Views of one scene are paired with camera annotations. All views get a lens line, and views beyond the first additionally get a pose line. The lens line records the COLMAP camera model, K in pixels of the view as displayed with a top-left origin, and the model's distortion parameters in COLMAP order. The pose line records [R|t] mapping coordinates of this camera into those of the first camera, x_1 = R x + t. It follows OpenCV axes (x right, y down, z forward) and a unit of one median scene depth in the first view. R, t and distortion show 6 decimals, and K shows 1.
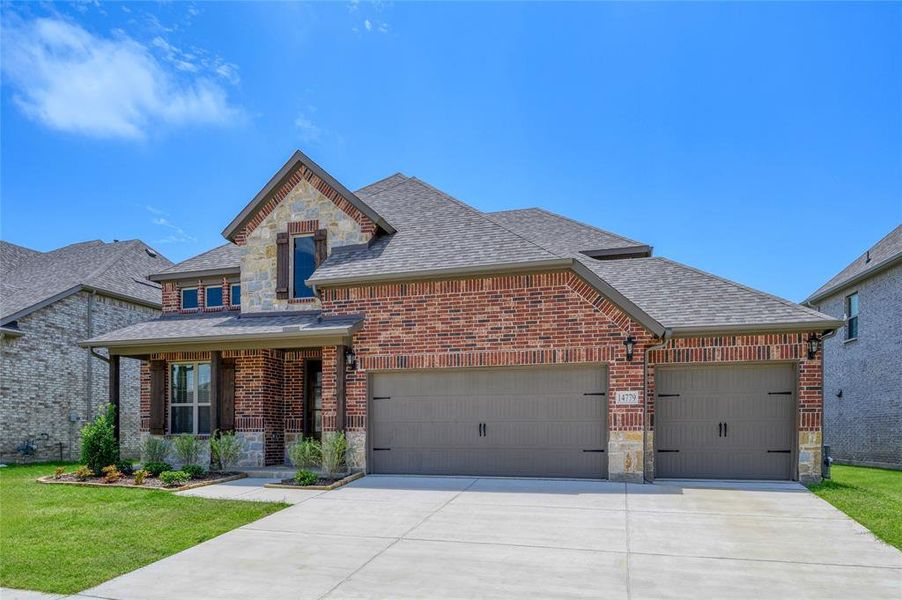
lens RADIAL K [[617.4, 0, 431.6], [0, 617.4, 438.2], [0, 0, 1]] dist [-0.001912, 0.003625]
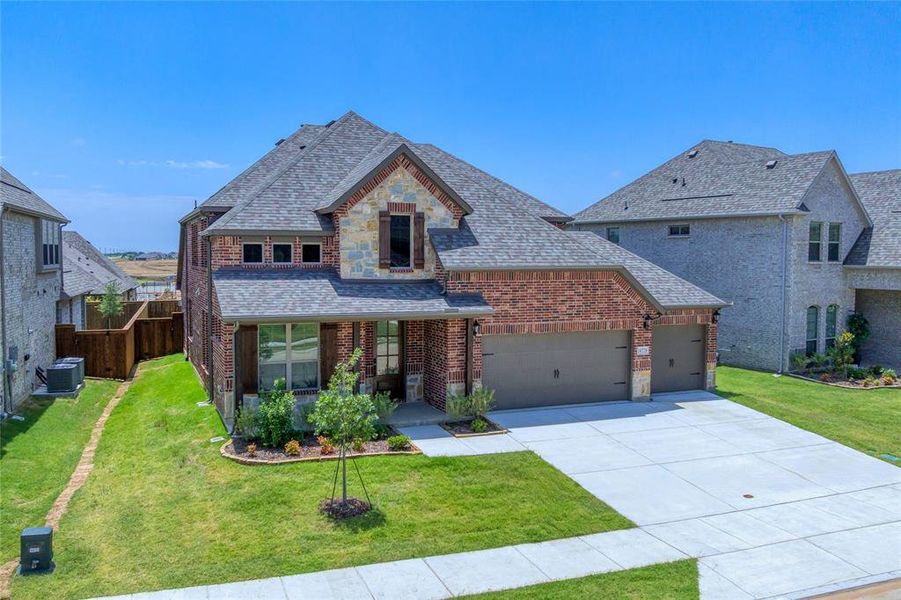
lens RADIAL K [[762.7, 0, 447.6], [0, 762.7, 297.5], [0, 0, 1]] dist [-0.019782, 0.003564]
pose [[0.778095, -0.039616, 0.626896, -1.048402], [0.005724, 0.998415, 0.055989, -0.250574], [-0.628120, -0.039977, 0.777089, -0.186217]]
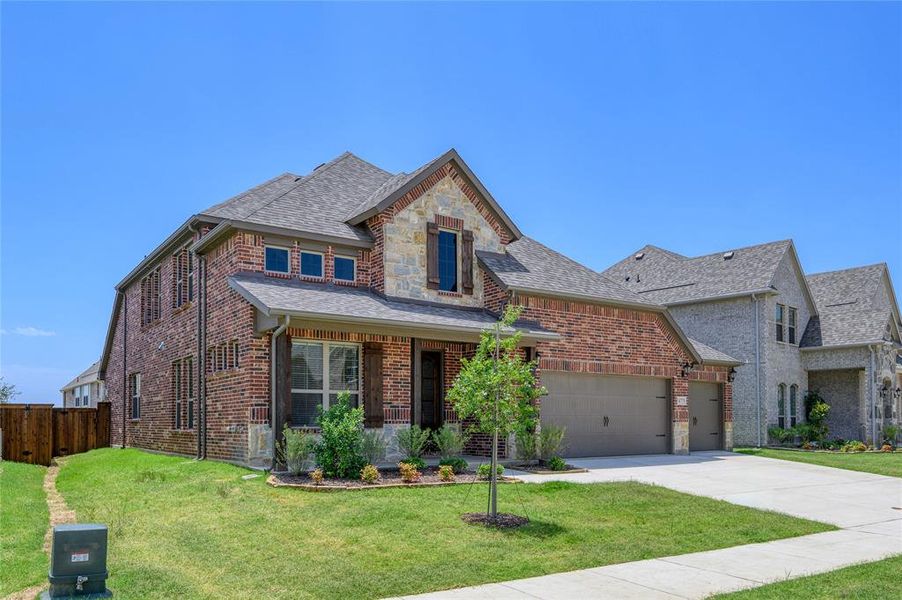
lens RADIAL K [[688.2, 0, 462.4], [0, 688.2, 411.7], [0, 0, 1]] dist [0.003300, -0.005219]
pose [[0.610295, 0.011525, 0.792090, -1.084073], [0.011814, 0.999651, -0.023648, -0.002864], [-0.792086, 0.023790, 0.609946, 0.295517]]
